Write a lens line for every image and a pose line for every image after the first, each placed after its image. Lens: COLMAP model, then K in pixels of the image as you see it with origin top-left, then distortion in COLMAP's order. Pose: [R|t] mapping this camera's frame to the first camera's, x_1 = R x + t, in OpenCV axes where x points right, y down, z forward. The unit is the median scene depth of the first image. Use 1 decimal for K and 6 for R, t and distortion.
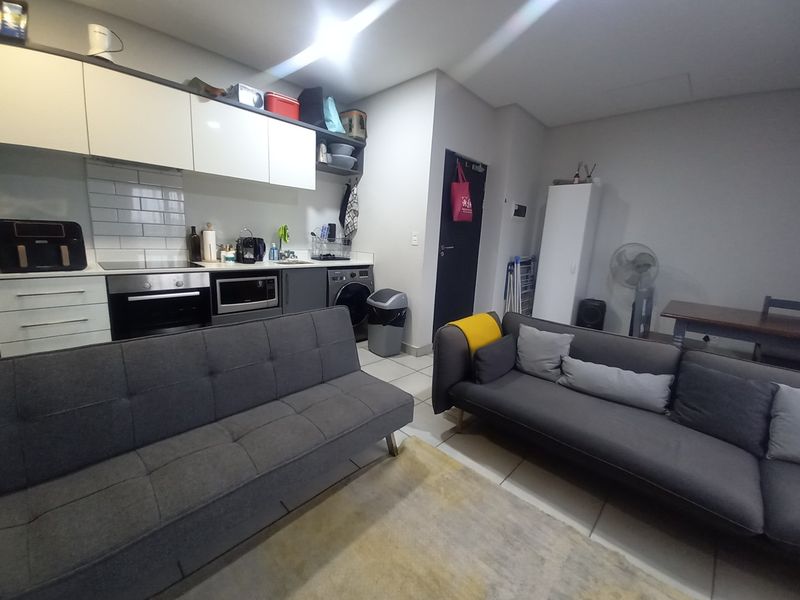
lens RADIAL K [[326.3, 0, 400.7], [0, 326.3, 293.4], [0, 0, 1]] dist [0.000420, -0.000547]
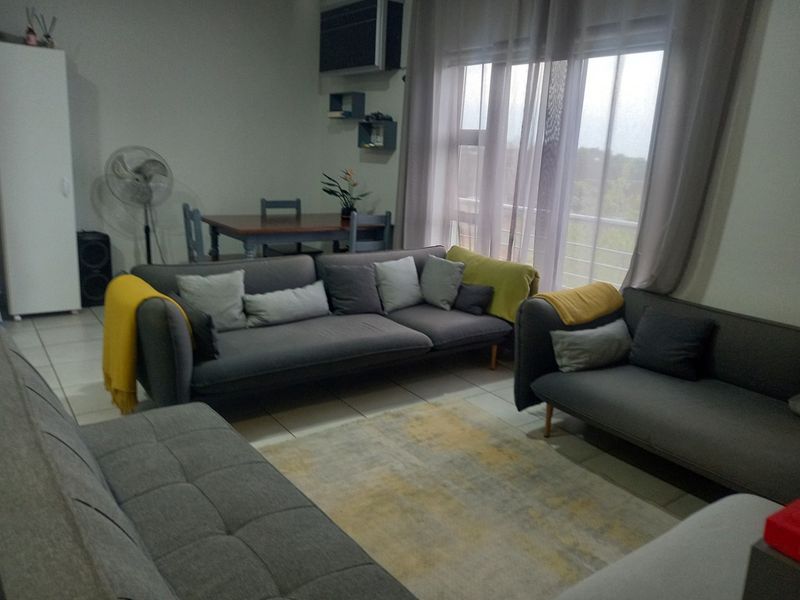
lens RADIAL K [[593.4, 0, 400.0], [0, 593.4, 300.0], [0, 0, 1]] dist [0.005870, 0.002587]
pose [[0.179356, -0.273915, 0.944882, -0.959778], [0.124960, 0.959020, 0.254294, -0.153960], [-0.975816, 0.072463, 0.206234, 0.281554]]
